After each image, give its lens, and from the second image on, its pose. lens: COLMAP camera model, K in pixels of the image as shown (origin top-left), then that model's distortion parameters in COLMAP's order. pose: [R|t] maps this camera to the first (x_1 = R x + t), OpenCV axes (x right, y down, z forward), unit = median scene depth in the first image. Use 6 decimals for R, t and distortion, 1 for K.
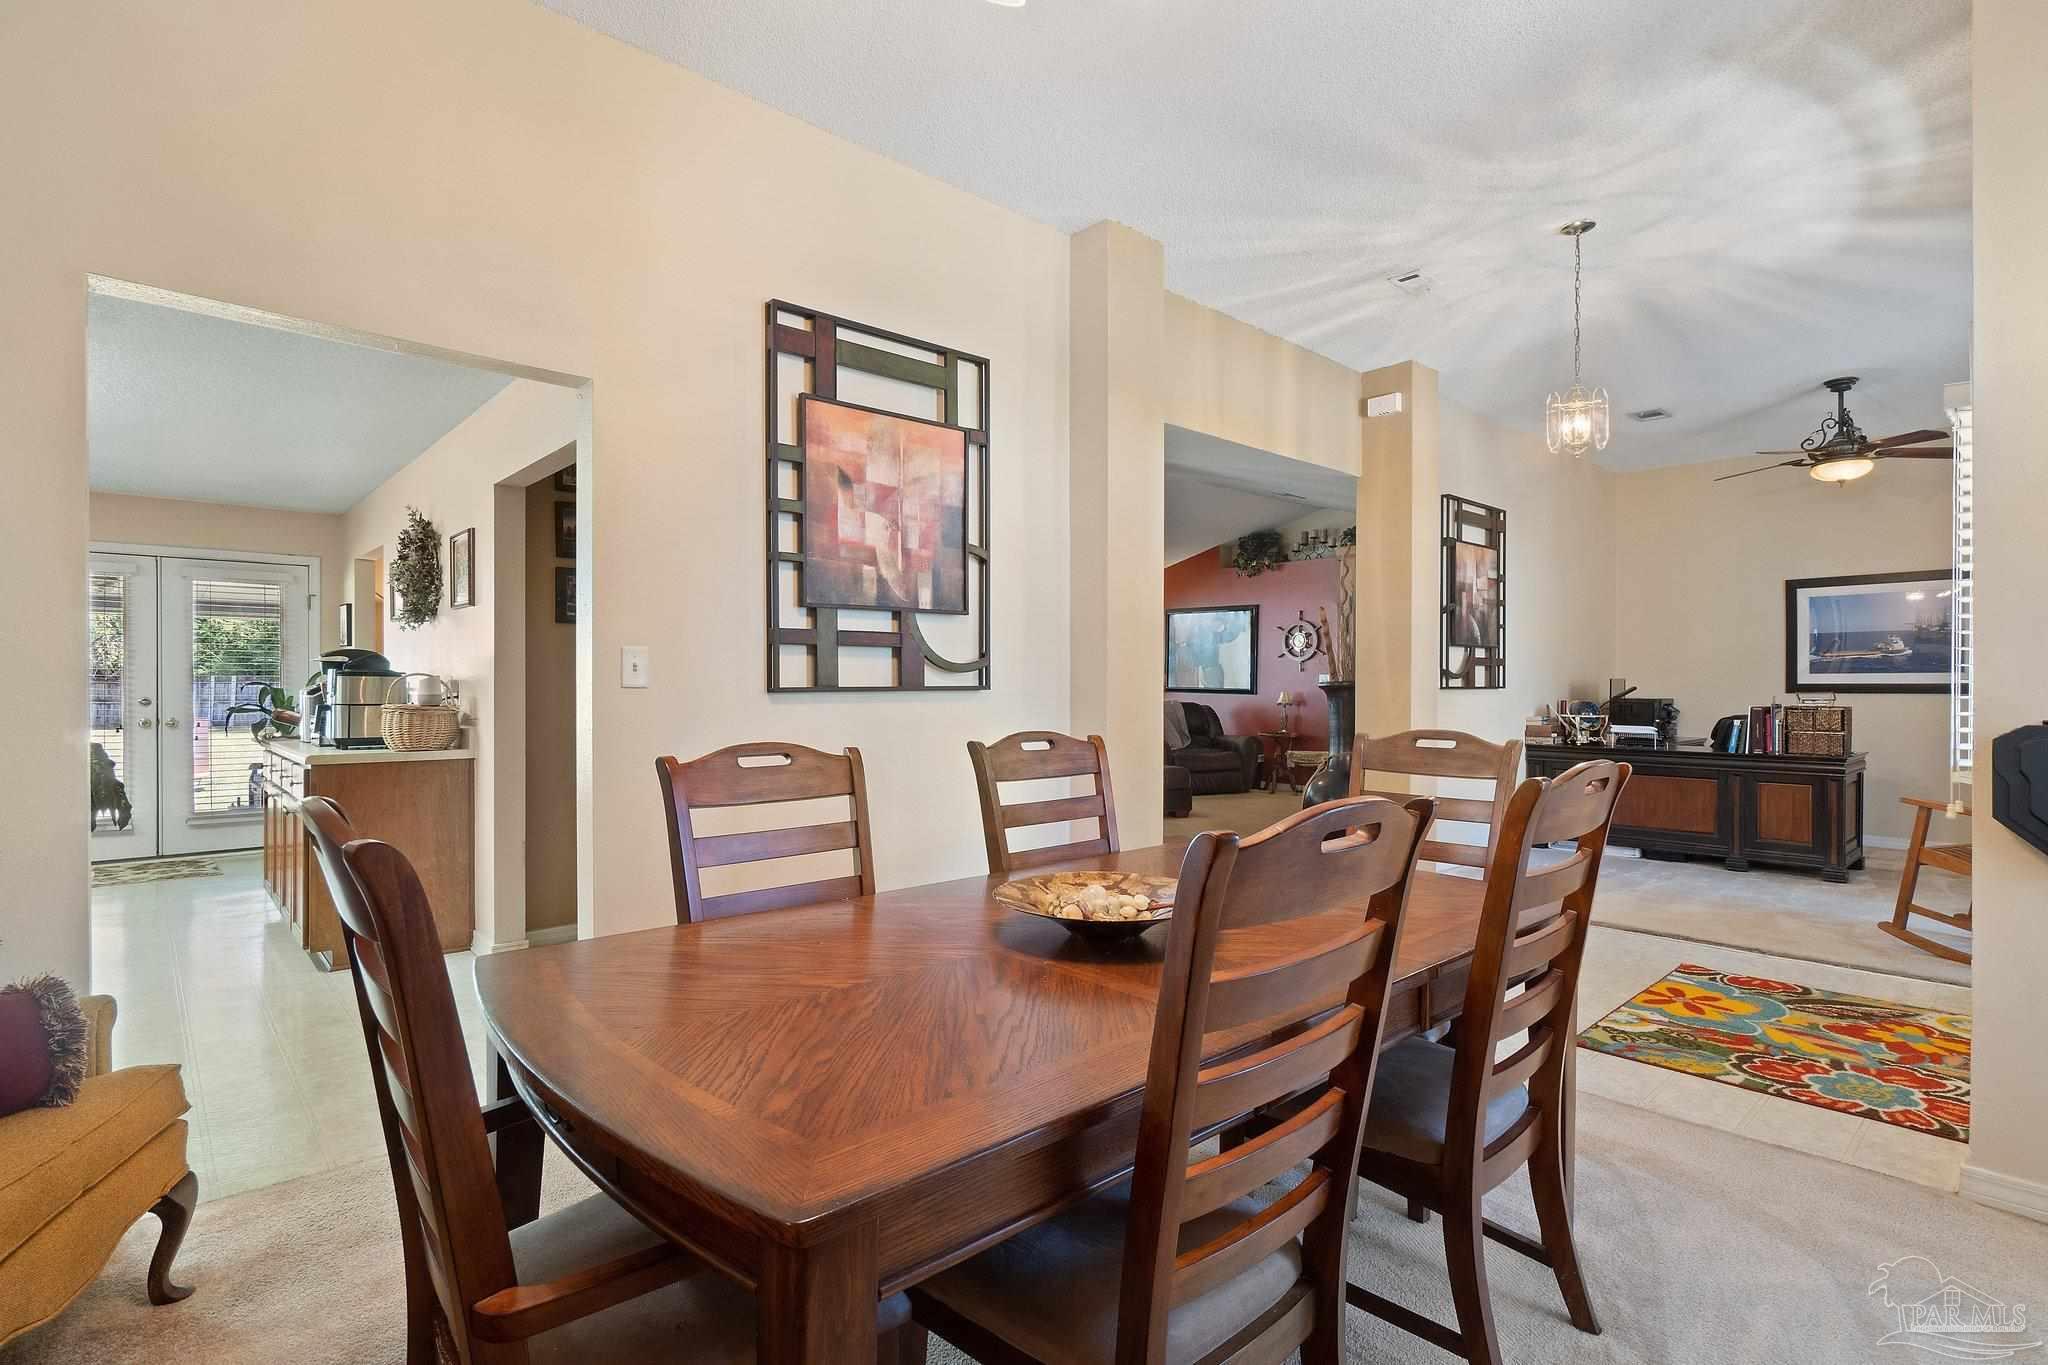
lens RADIAL K [[1006.8, 0, 1030.1], [0, 1006.8, 686.0], [0, 0, 1]] dist [0.017959, 0.000415]
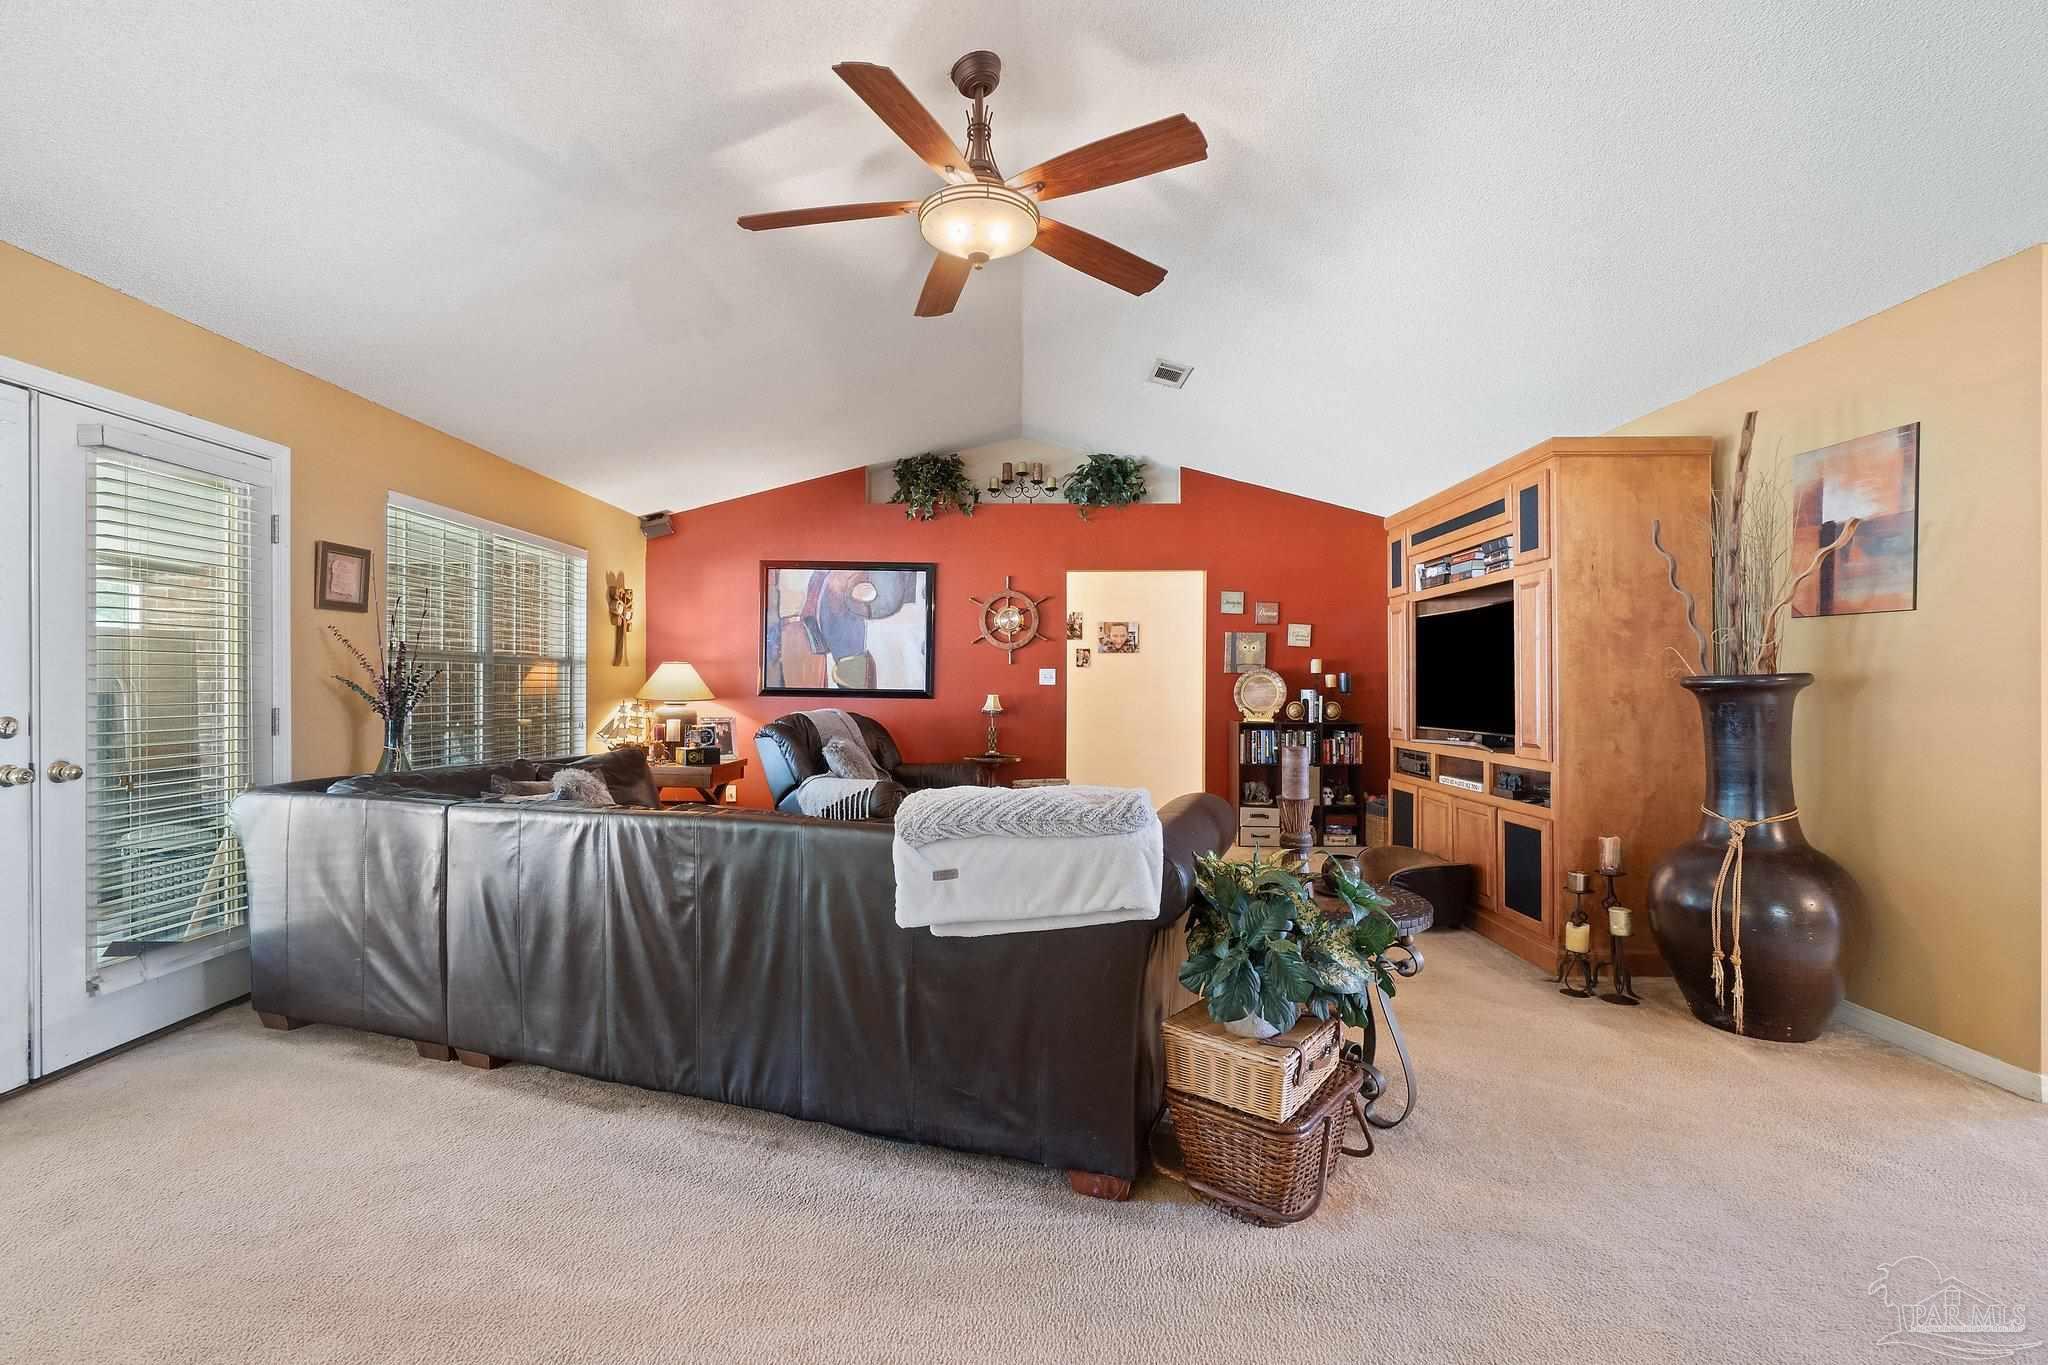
lens RADIAL K [[881.5, 0, 1032.7], [0, 881.5, 687.8], [0, 0, 1]] dist [-0.005704, 0.001132]
pose [[0.676719, -0.003028, 0.736235, -0.267497], [0.002859, 0.999995, 0.001486, 0.001002], [-0.736236, 0.001099, 0.676725, 0.974485]]
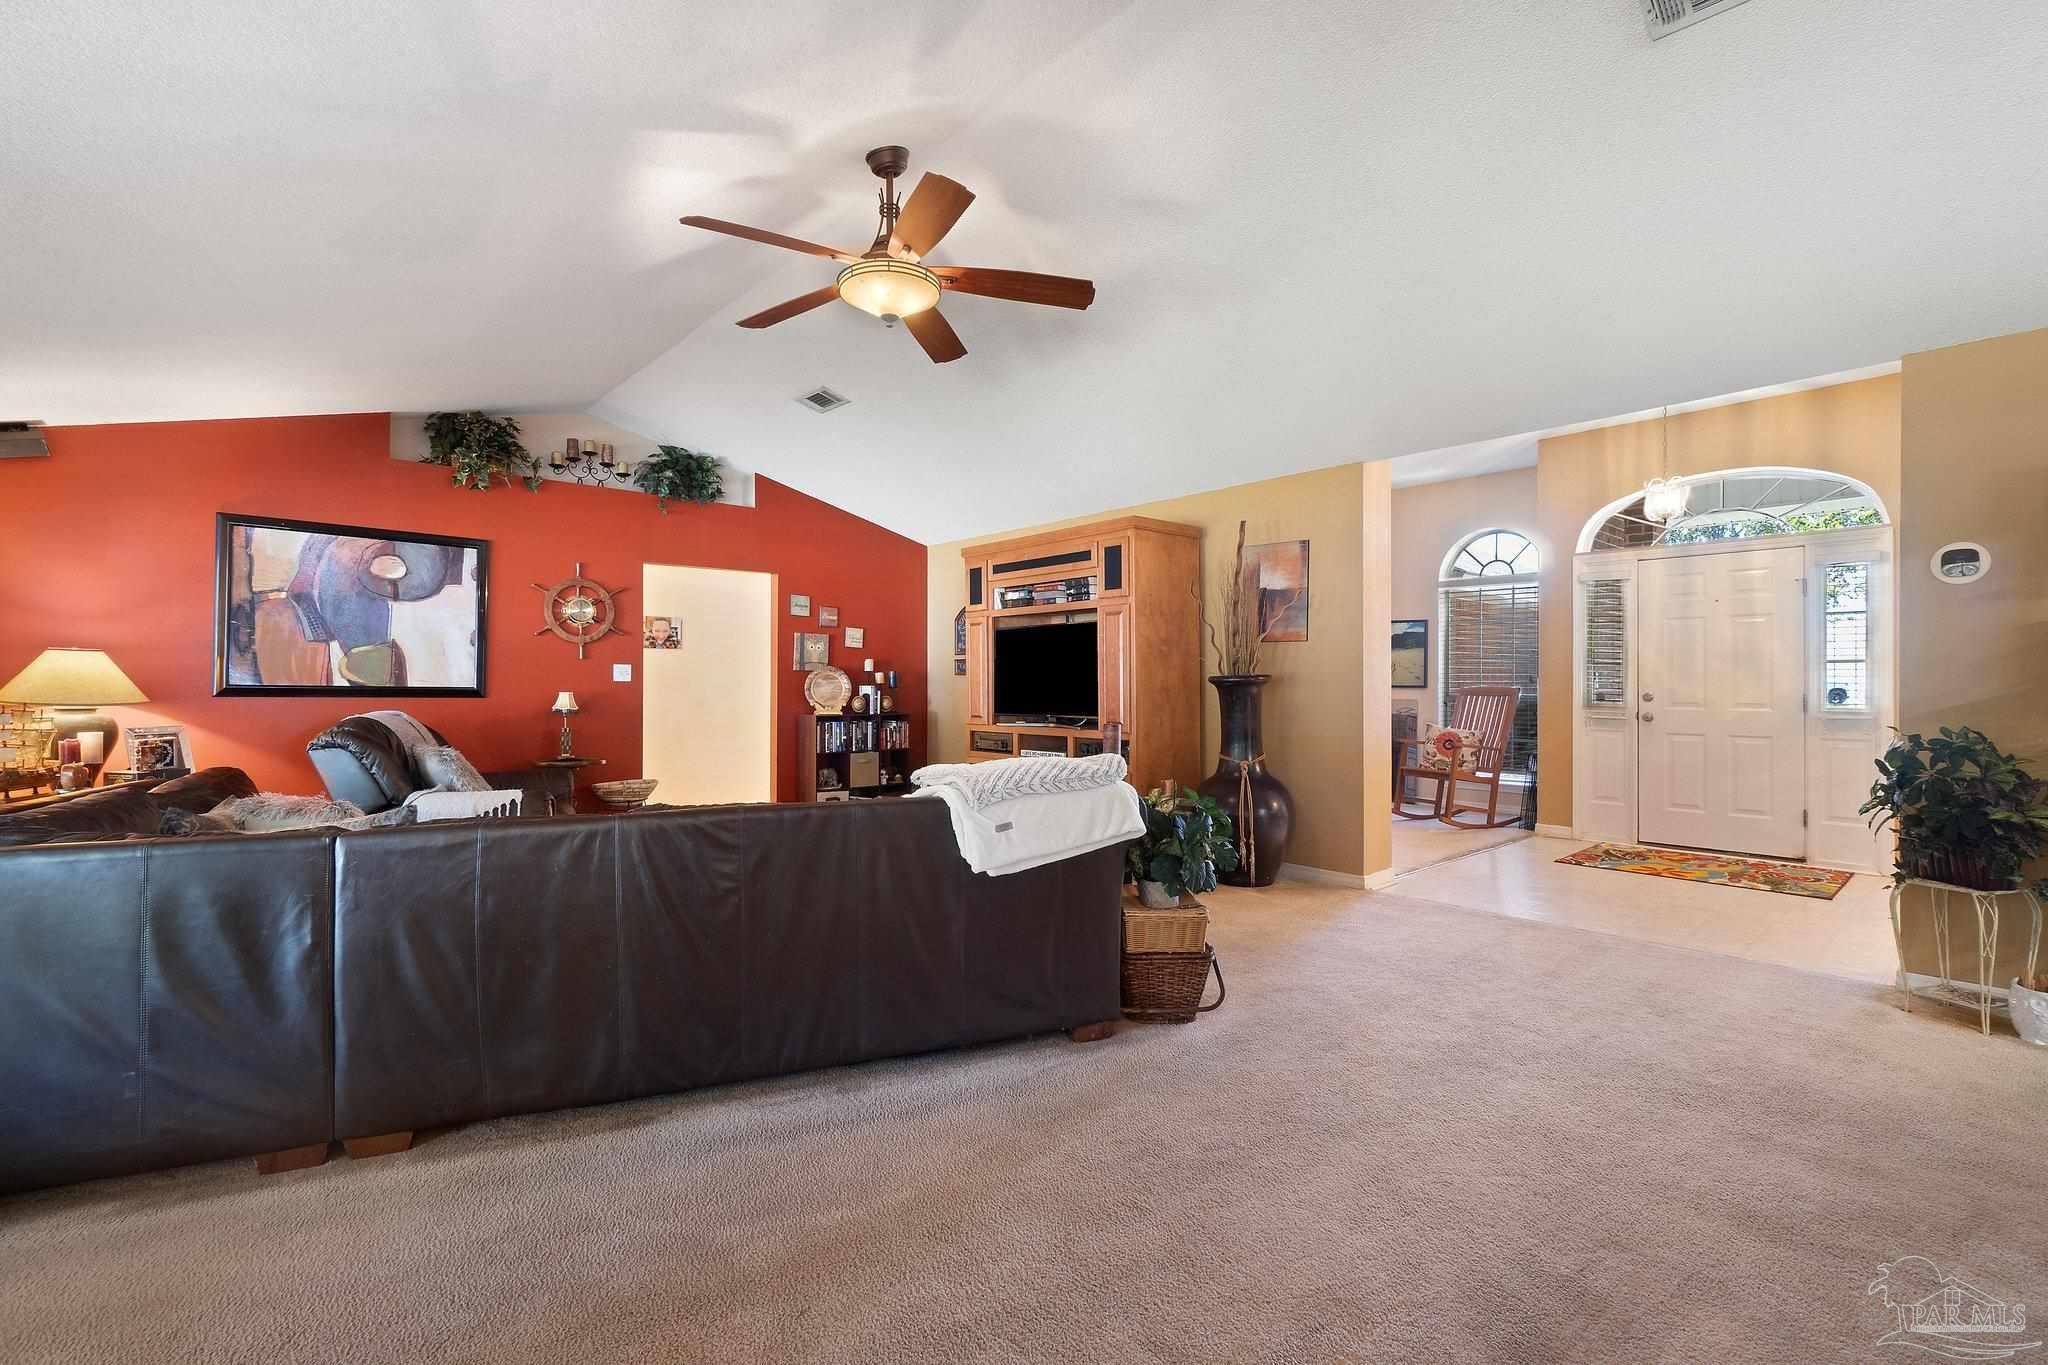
lens RADIAL K [[881.5, 0, 1038.3], [0, 881.5, 681.0], [0, 0, 1]] dist [-0.005704, 0.001132]
pose [[0.014814, -0.000733, 0.999890, -0.458793], [0.003197, 0.999995, 0.000685, -0.000374], [-0.999885, 0.003186, 0.014816, 1.177980]]
